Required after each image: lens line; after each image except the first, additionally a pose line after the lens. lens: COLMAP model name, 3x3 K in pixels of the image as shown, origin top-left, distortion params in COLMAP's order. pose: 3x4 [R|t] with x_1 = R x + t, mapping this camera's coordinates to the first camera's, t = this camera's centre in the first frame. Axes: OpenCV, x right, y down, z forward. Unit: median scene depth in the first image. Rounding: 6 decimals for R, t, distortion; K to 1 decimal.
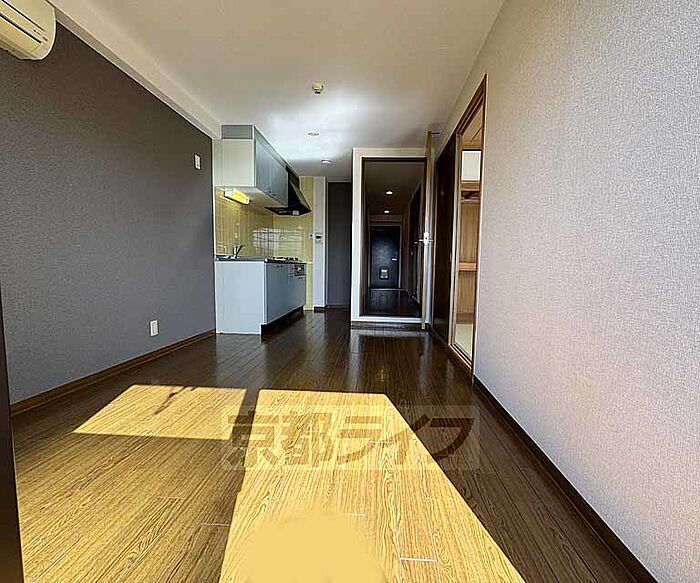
lens RADIAL K [[313.6, 0, 350.0], [0, 313.6, 291.5], [0, 0, 1]] dist [-0.001920, 0.000136]
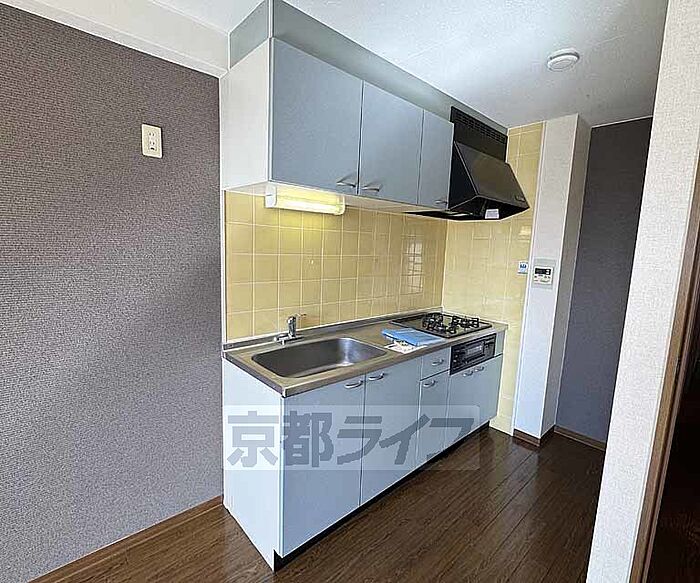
lens RADIAL K [[352.1, 0, 350.0], [0, 352.1, 291.5], [0, 0, 1]] dist [0.000080, 0.000527]
pose [[0.735879, 0.102967, -0.669238, 0.024685], [-0.076246, 0.994685, 0.069201, -0.161576], [0.672807, 0.000103, 0.739818, 0.497182]]
